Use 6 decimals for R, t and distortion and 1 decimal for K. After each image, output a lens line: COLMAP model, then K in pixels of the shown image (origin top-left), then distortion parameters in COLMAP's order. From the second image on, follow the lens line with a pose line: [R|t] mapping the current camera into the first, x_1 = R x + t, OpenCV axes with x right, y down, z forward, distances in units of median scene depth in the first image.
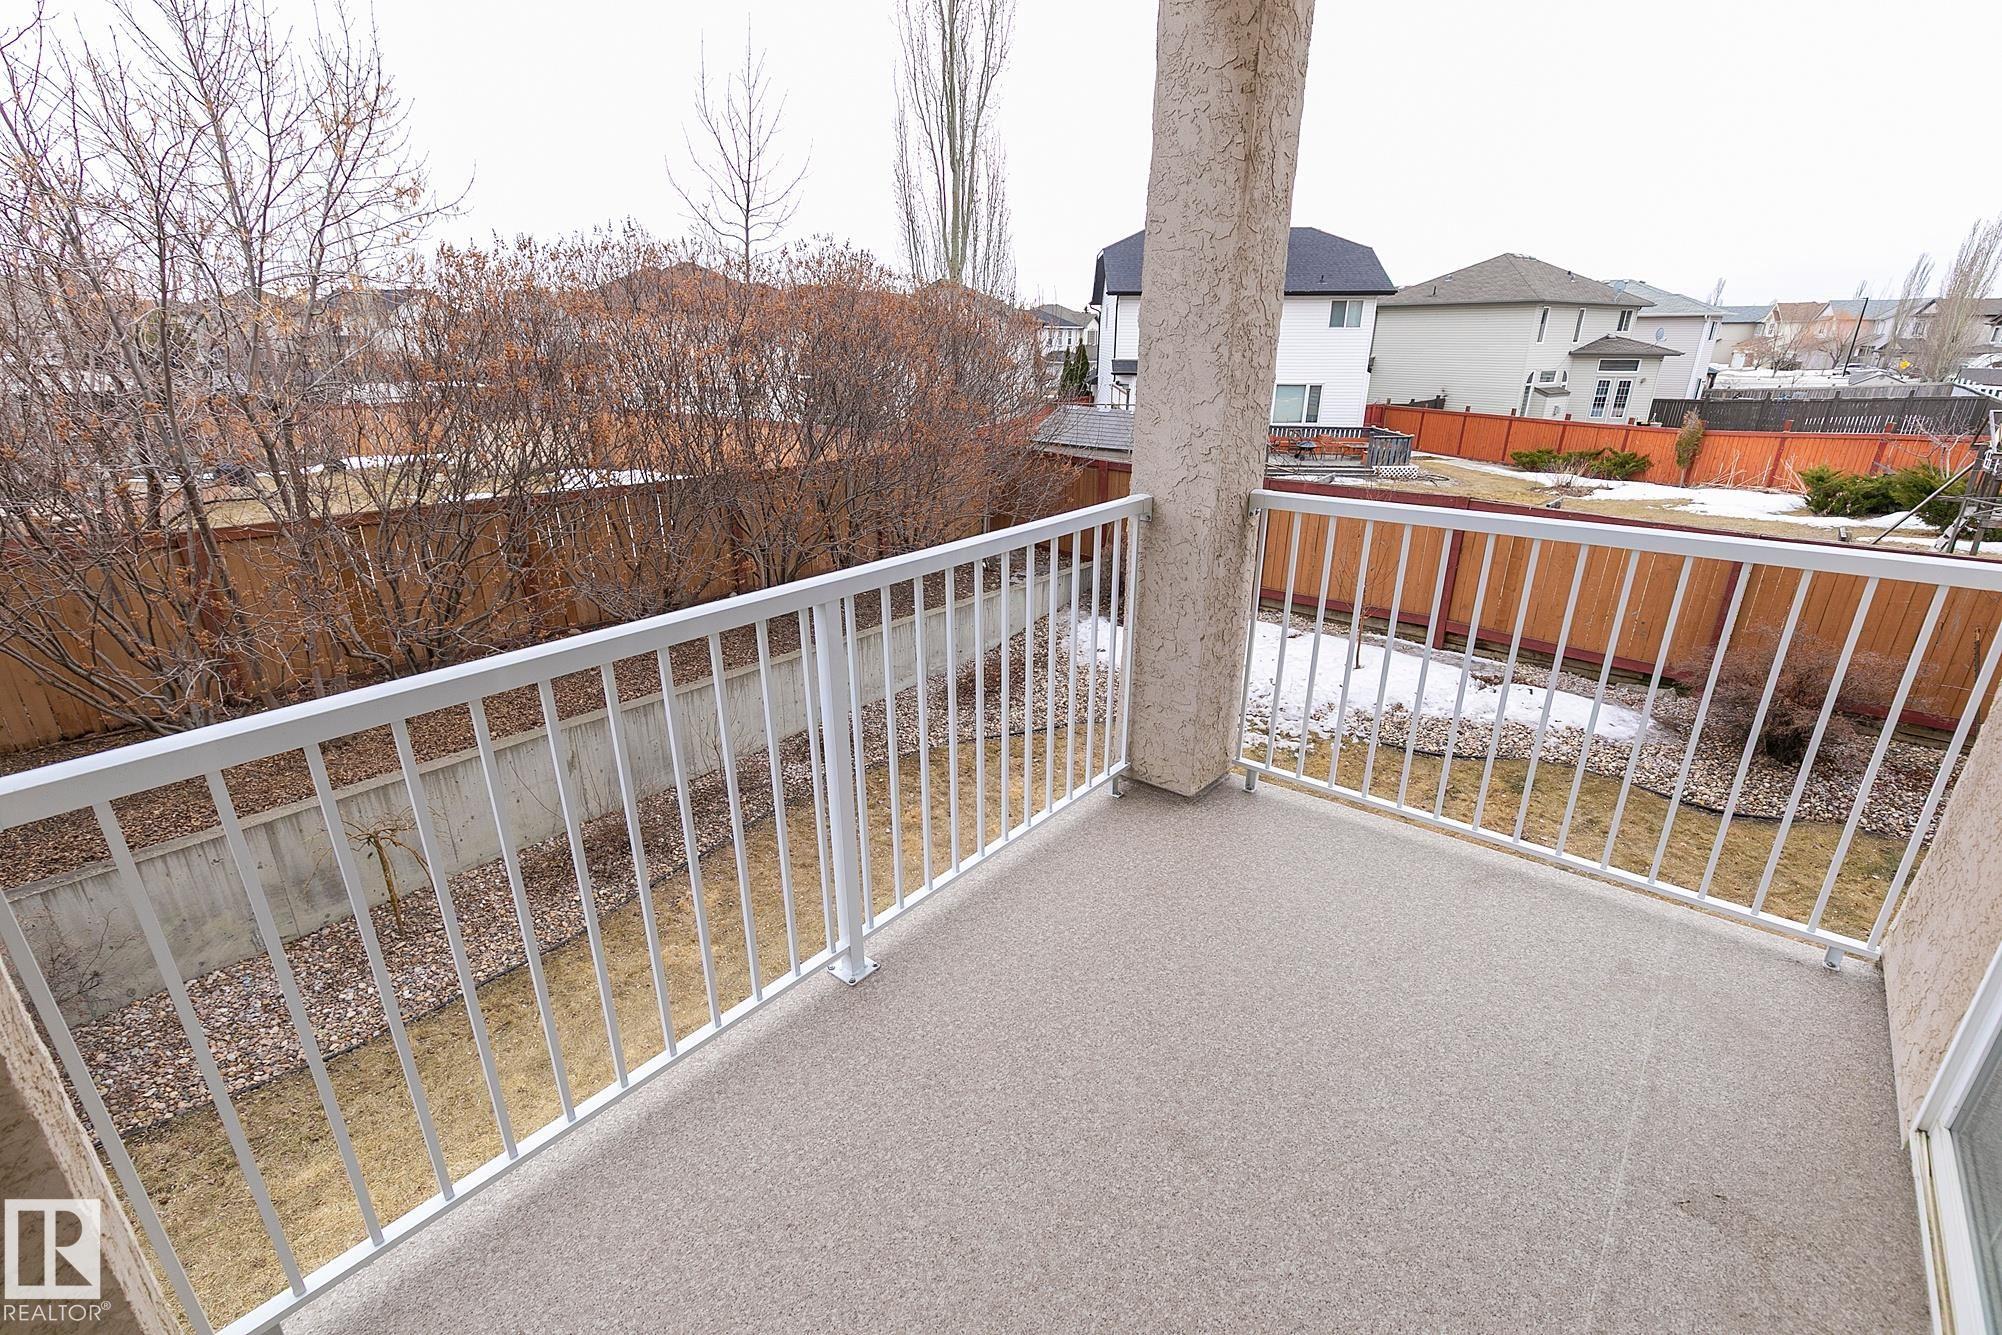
lens RADIAL K [[896.9, 0, 995.2], [0, 896.9, 671.3], [0, 0, 1]] dist [0.006214, -0.000313]
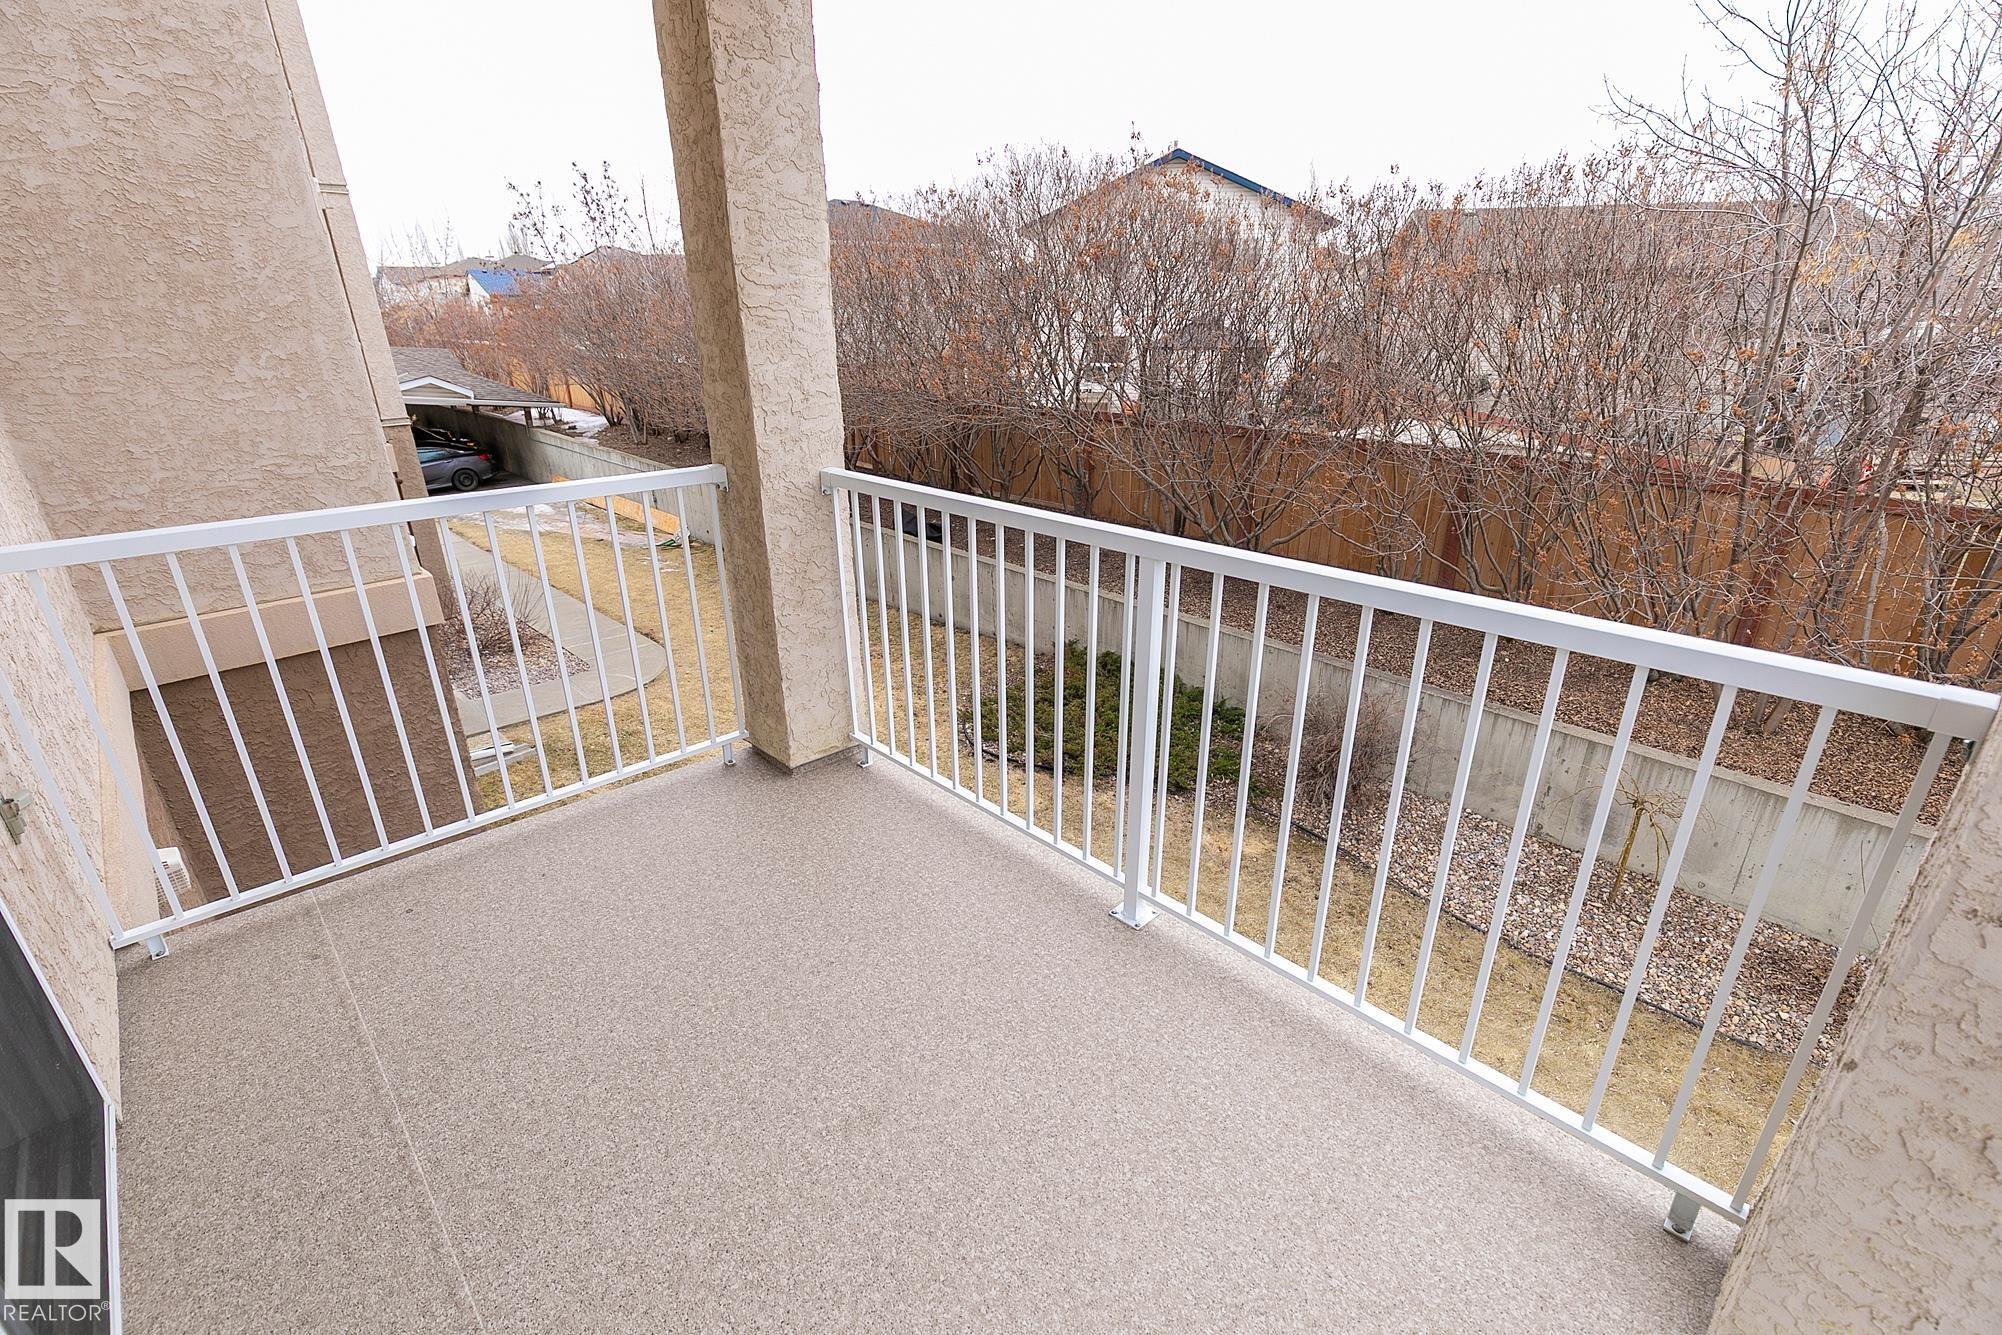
lens RADIAL K [[884.9, 0, 1001.4], [0, 884.9, 683.4], [0, 0, 1]] dist [0.002498, 0.000036]
pose [[-0.105355, 0.397015, -0.911745, 0.098628], [-0.338586, 0.847746, 0.408271, -0.039062], [0.935019, 0.351717, 0.045109, 0.112561]]
